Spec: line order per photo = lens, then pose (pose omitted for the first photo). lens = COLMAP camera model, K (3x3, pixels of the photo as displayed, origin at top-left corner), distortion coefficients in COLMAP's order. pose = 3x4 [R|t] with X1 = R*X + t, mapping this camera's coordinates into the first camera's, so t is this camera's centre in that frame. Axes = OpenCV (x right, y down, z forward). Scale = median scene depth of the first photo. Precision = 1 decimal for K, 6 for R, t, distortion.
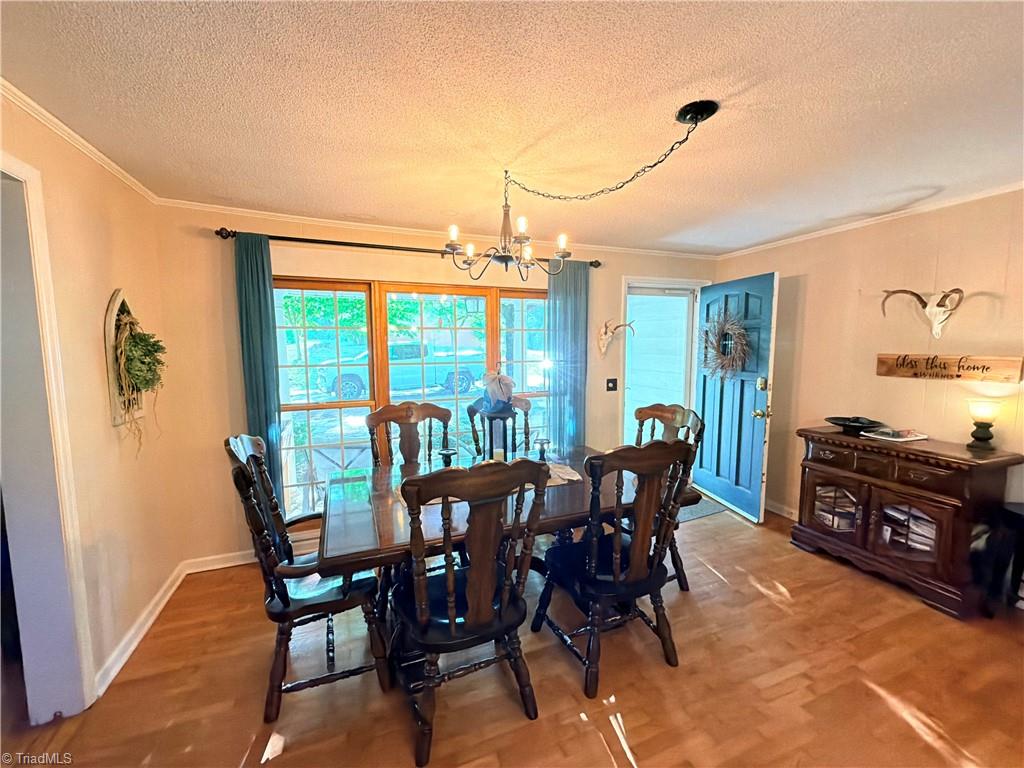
lens RADIAL K [[409.9, 0, 504.9], [0, 409.9, 384.9], [0, 0, 1]] dist [-0.000676, -0.000416]
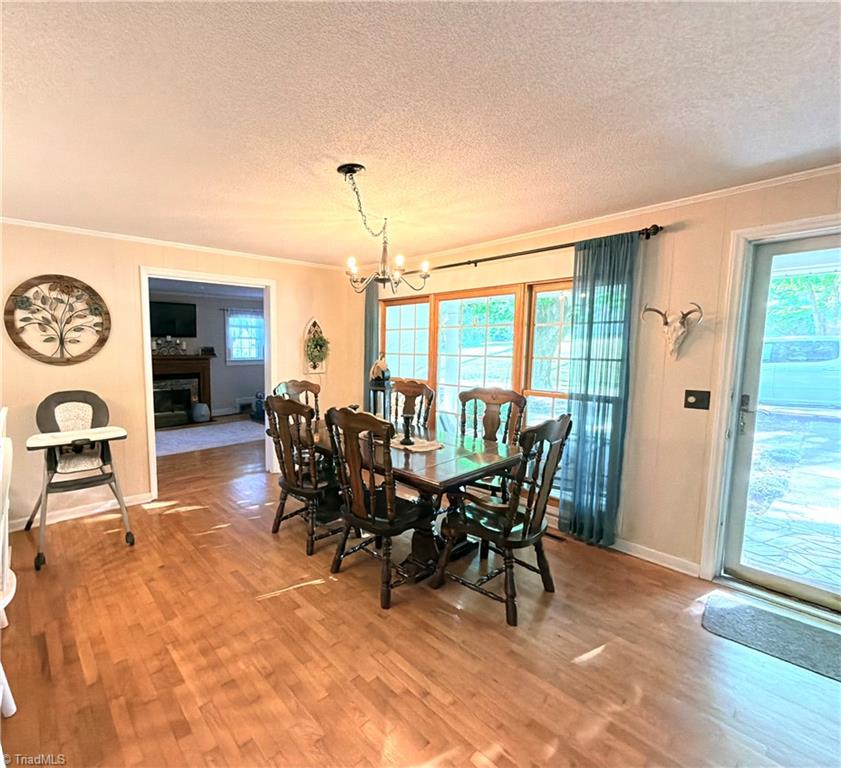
lens RADIAL K [[411.1, 0, 327.1], [0, 411.1, 383.9], [0, 0, 1]] dist [-0.000433, 0.000912]
pose [[0.293693, 0.099742, -0.950682, 1.100501], [-0.096151, 0.992580, 0.074433, -0.027002], [0.951052, 0.069549, 0.301104, 0.331104]]
